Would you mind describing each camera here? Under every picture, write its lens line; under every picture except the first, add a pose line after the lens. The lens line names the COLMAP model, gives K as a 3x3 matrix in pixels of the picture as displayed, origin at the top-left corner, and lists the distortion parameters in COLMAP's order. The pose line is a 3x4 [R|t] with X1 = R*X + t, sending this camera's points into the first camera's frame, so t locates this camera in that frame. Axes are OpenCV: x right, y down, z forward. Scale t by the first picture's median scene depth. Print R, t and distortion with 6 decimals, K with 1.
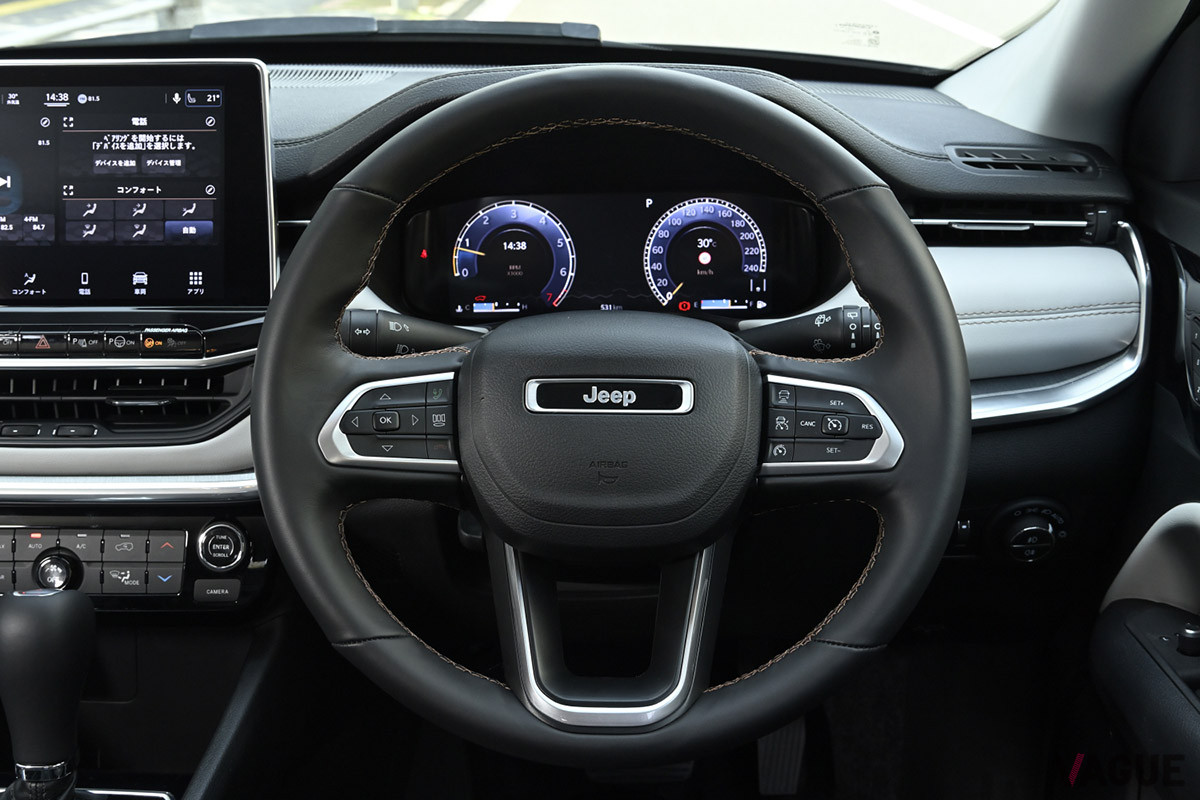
lens RADIAL K [[1436.0, 0, 600.0], [0, 1436.0, 414.3], [0, 0, 1]] dist [0.009590, -0.037447]
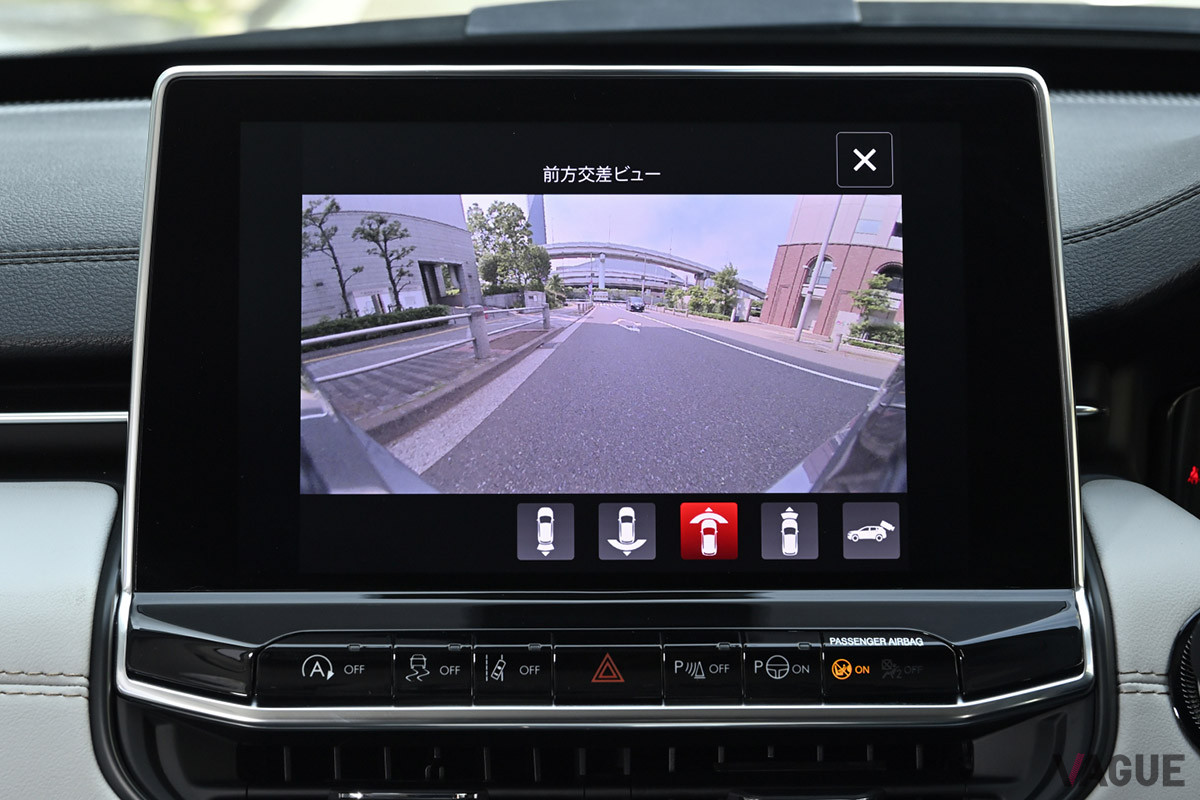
lens RADIAL K [[2923.5, 0, 600.0], [0, 2923.5, 400.0], [0, 0, 1]] dist [0.022534, -0.087301]
pose [[0.998479, 0.001240, 0.055111, -0.441404], [0.006505, 0.990112, -0.140131, -0.004612], [-0.054740, 0.140276, 0.988598, 0.072006]]
